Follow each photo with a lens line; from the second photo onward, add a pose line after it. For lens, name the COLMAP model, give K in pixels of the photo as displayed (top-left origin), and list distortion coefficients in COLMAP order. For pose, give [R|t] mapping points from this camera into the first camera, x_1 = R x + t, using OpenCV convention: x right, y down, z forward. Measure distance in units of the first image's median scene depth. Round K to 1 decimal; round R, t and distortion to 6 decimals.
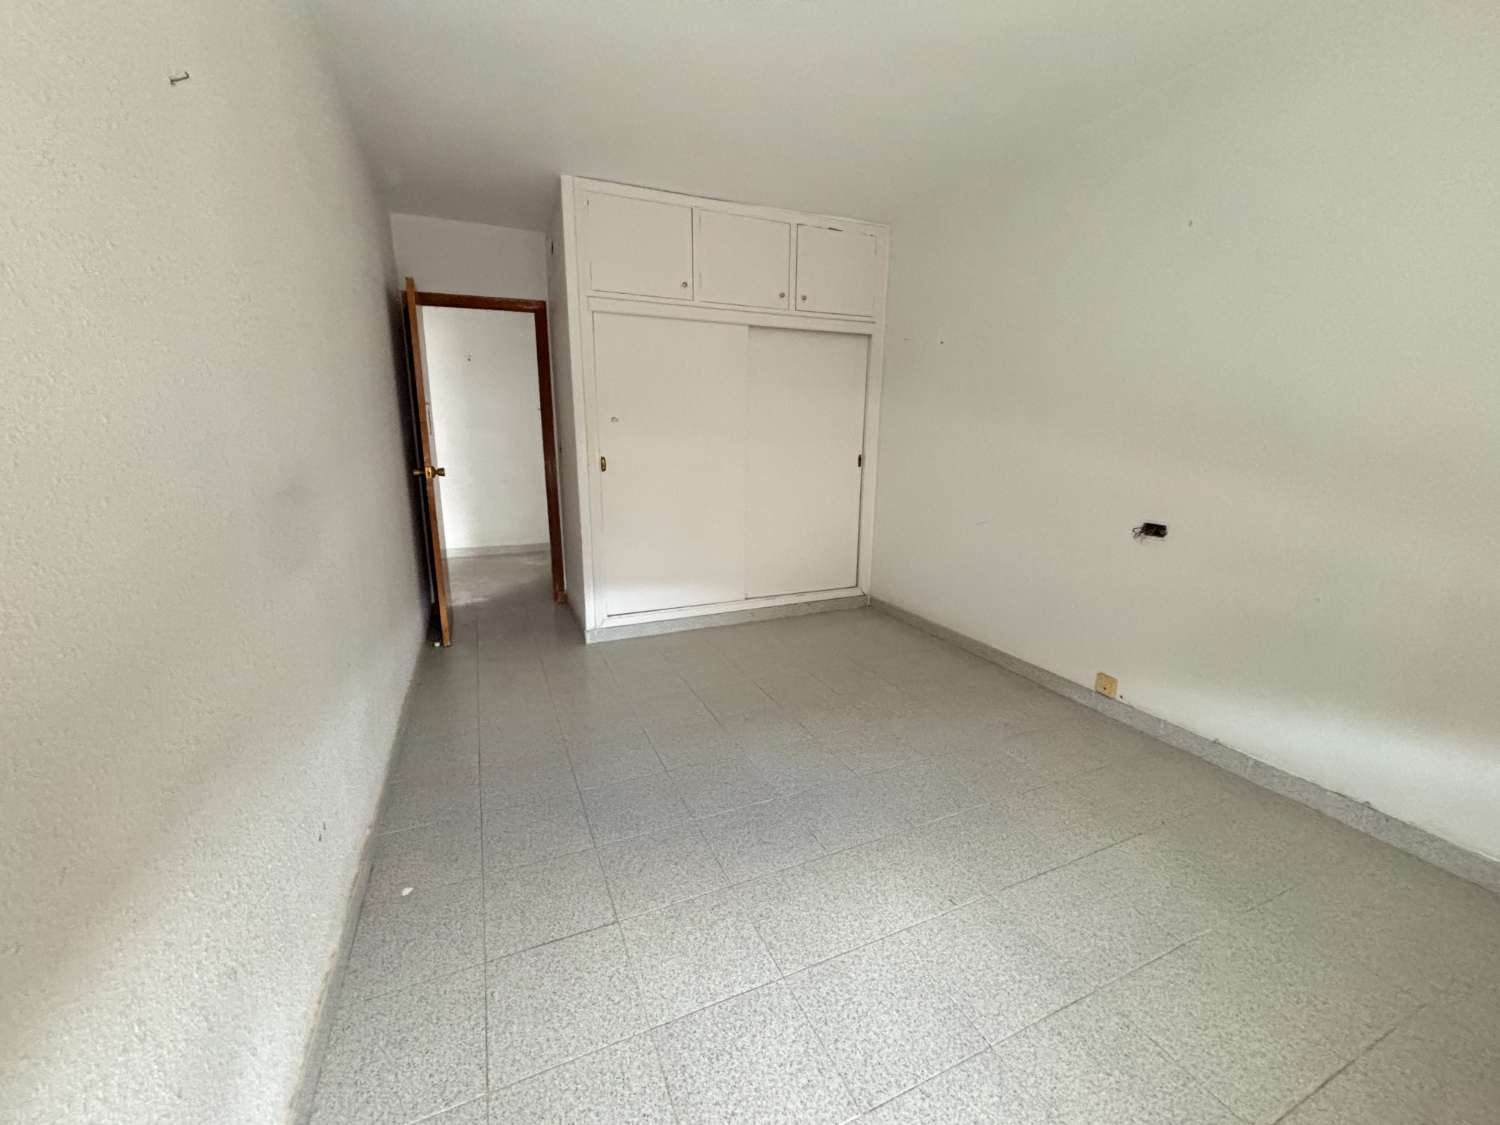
lens RADIAL K [[611.7, 0, 750.0], [0, 611.7, 562.5], [0, 0, 1]] dist [0.025786, 0.000028]
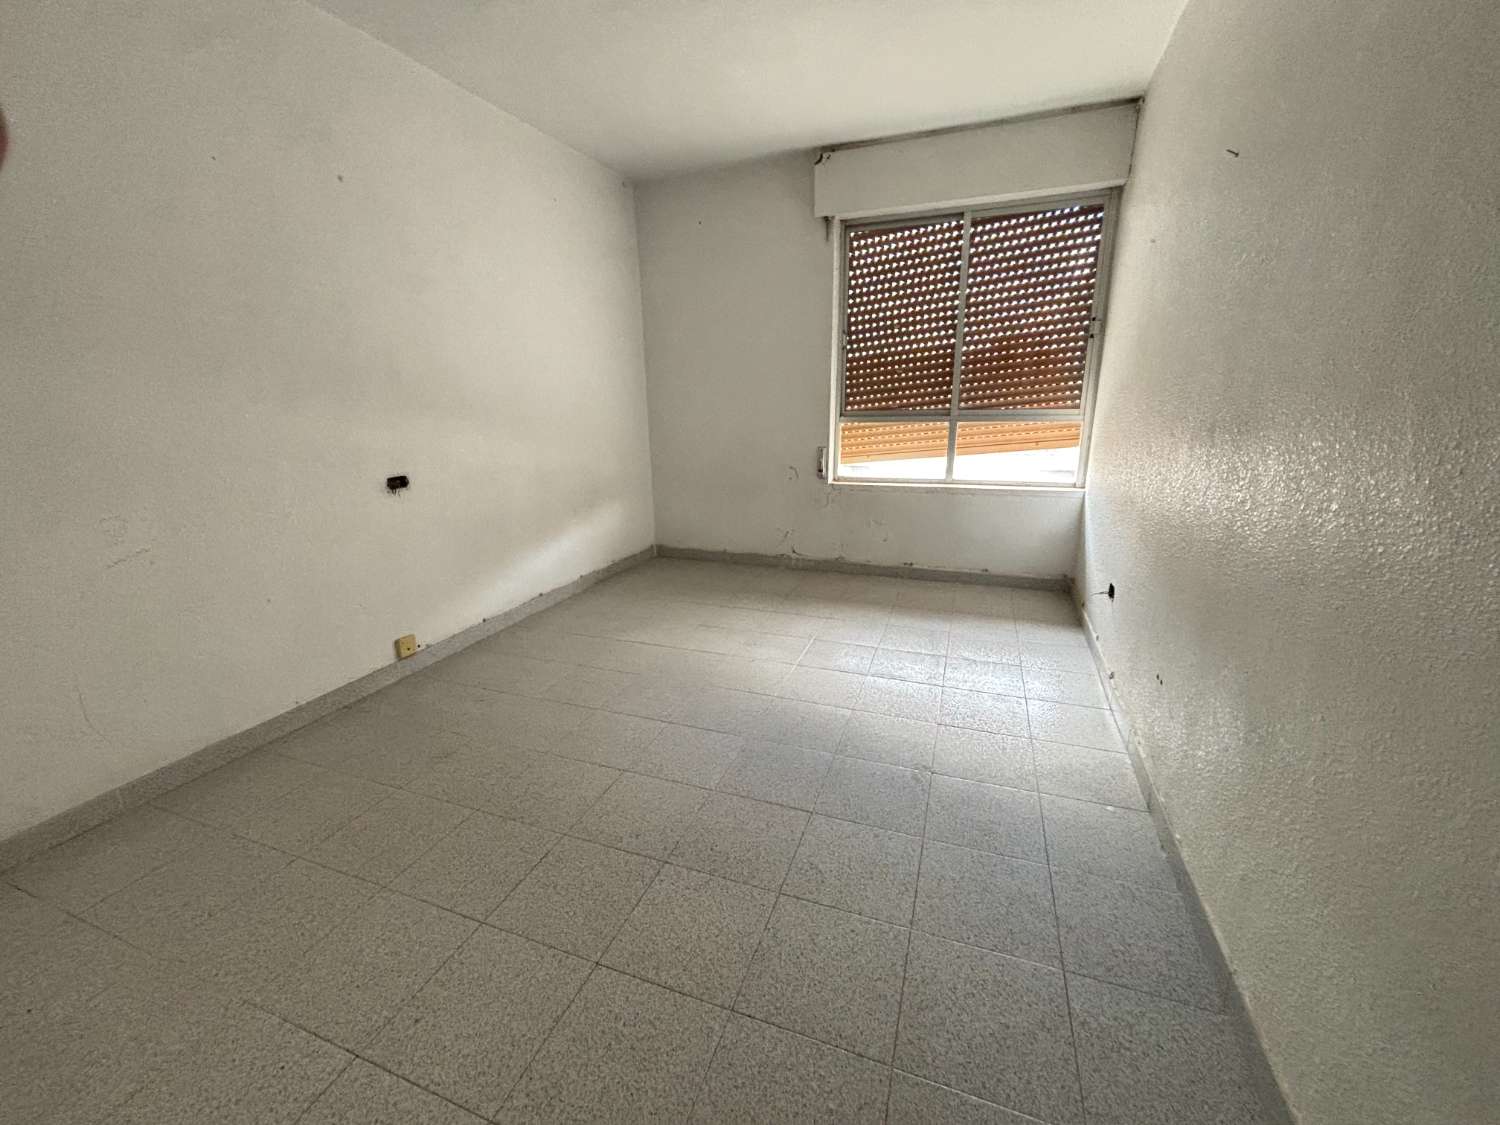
lens RADIAL K [[611.7, 0, 750.0], [0, 611.7, 562.5], [0, 0, 1]] dist [0.025786, 0.000028]
pose [[-0.706576, -0.188849, 0.681973, -0.482954], [0.162317, 0.894783, 0.415952, -0.254735], [-0.688770, 0.404598, -0.601579, 1.194475]]
